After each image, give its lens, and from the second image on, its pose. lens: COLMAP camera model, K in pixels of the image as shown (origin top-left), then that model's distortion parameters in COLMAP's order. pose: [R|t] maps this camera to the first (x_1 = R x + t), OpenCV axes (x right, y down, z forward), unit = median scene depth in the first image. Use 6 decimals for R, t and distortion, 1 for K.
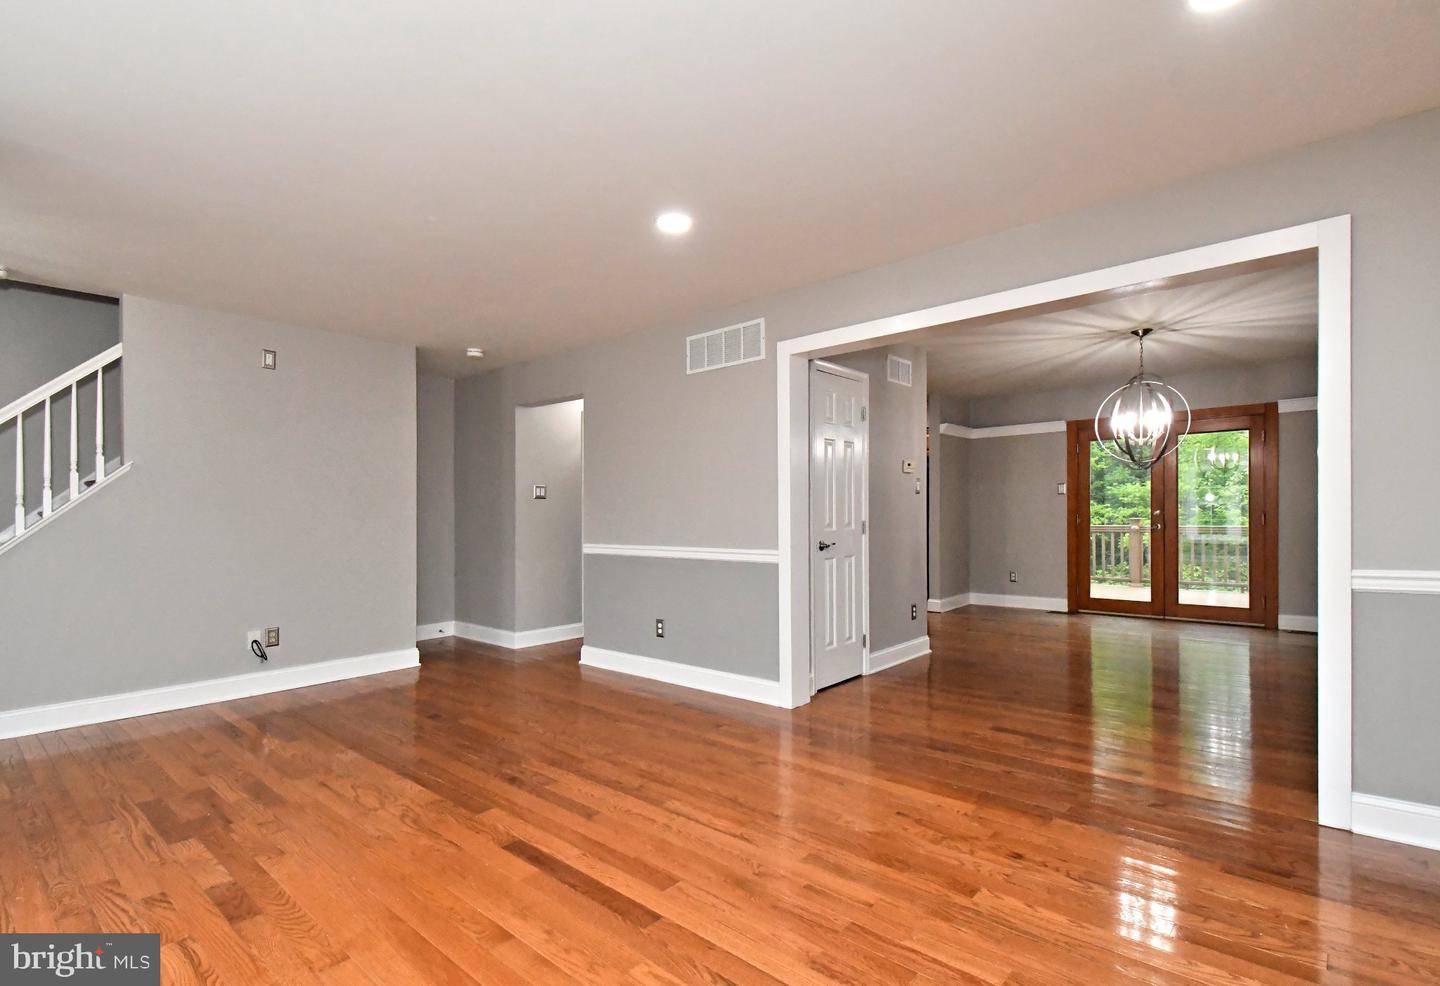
lens RADIAL K [[705.2, 0, 709.4], [0, 705.2, 518.4], [0, 0, 1]] dist [0.013405, -0.001151]
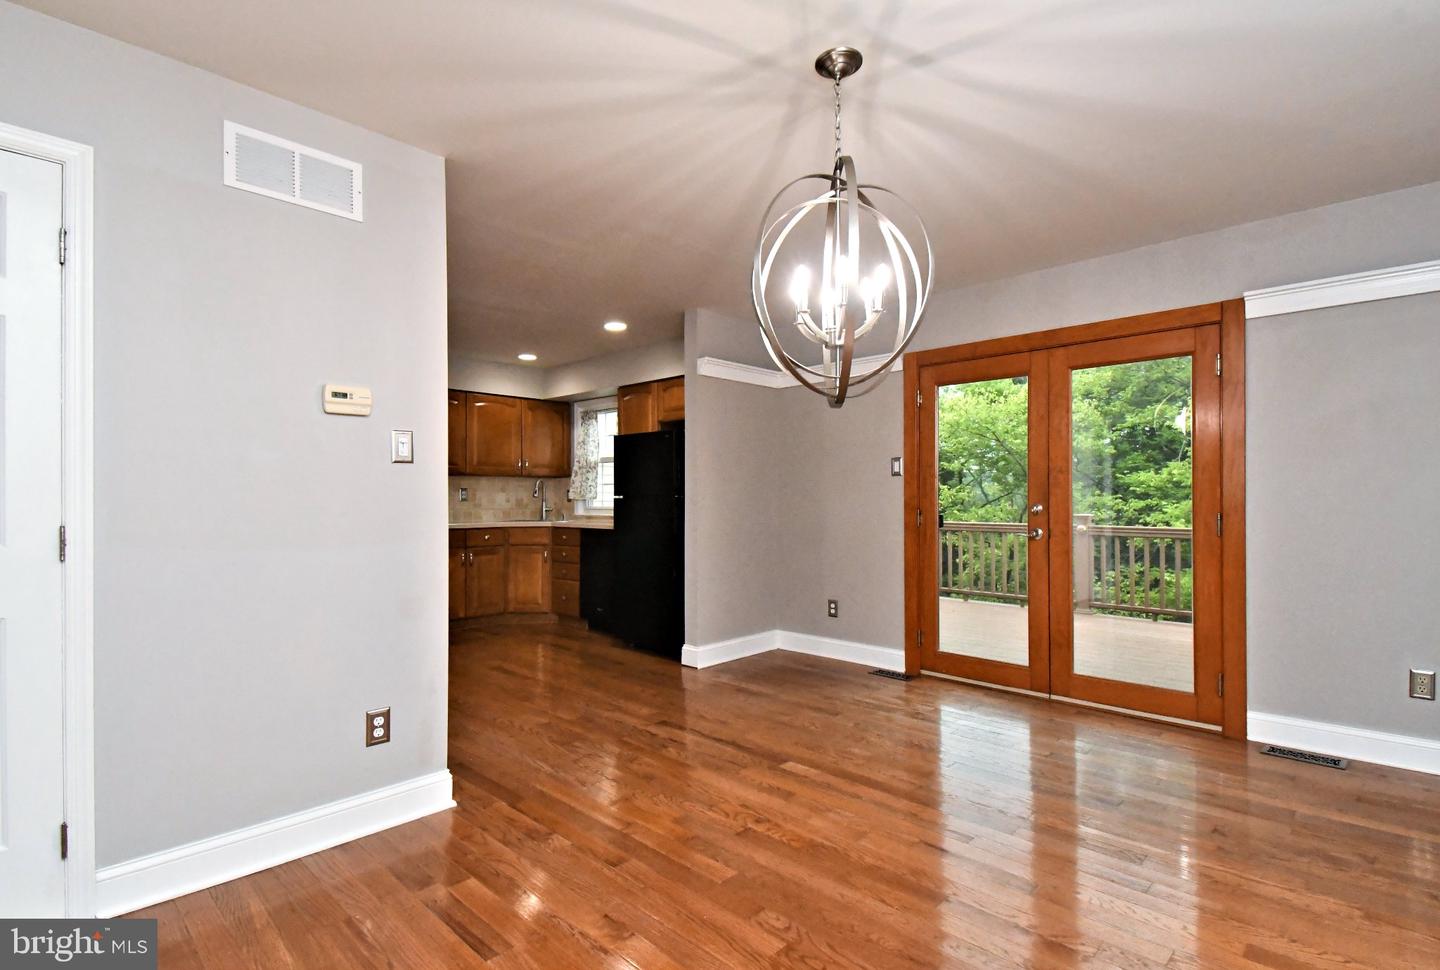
lens RADIAL K [[694.8, 0, 707.0], [0, 694.8, 490.8], [0, 0, 1]] dist [0.002592, -0.000175]
pose [[0.998468, 0.006858, -0.054900, 0.407915], [-0.008052, 0.999735, -0.021551, -0.007855], [0.054737, 0.021960, 0.998259, 0.443239]]
